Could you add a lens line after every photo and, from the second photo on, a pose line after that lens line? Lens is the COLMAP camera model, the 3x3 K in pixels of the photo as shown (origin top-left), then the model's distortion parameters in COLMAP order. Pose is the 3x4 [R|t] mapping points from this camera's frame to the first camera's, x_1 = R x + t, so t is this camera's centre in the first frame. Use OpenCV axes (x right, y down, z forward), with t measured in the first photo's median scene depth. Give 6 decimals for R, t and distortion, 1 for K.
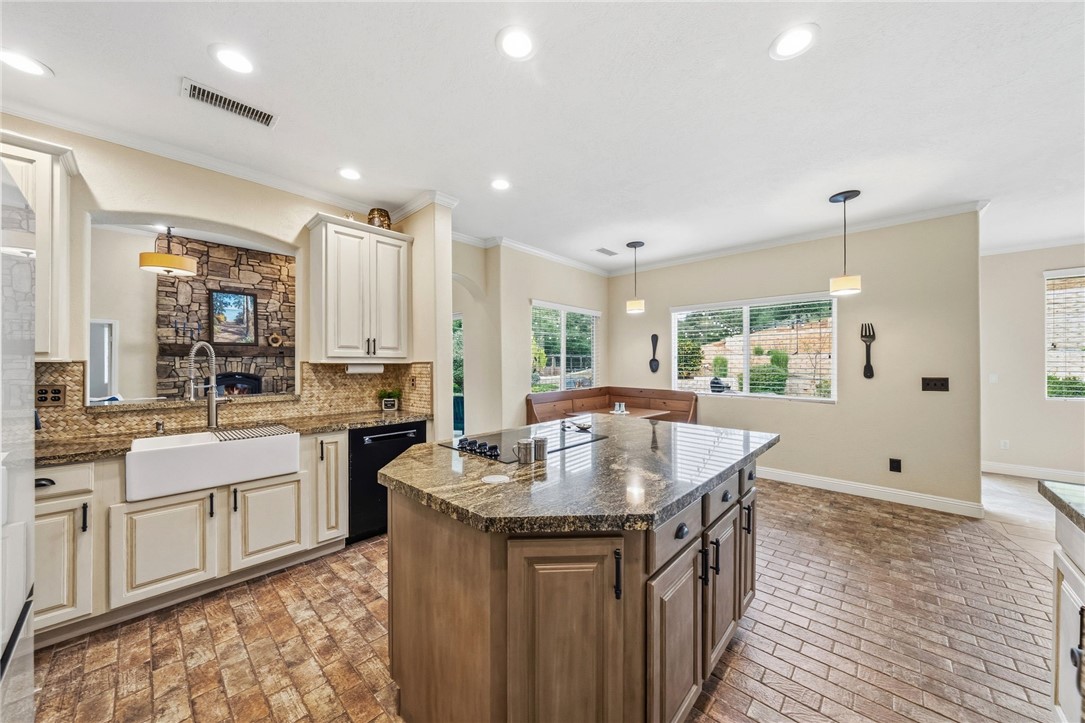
lens RADIAL K [[379.6, 0, 544.1], [0, 379.6, 362.7], [0, 0, 1]] dist [0.000163, -0.000202]
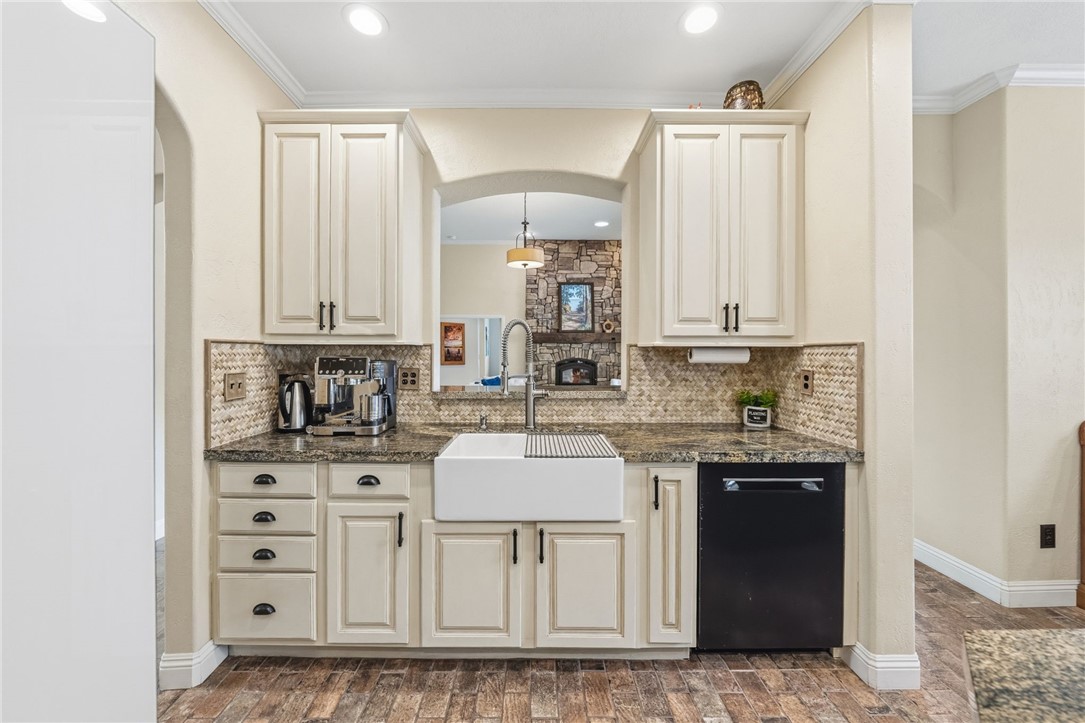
lens RADIAL K [[394.9, 0, 533.3], [0, 394.9, 354.6], [0, 0, 1]] dist [-0.011405, -0.000023]
pose [[0.687118, 0.009232, -0.726487, -0.222829], [-0.000902, 0.999929, 0.011853, 0.007390], [0.726545, -0.007489, 0.687078, 0.359828]]
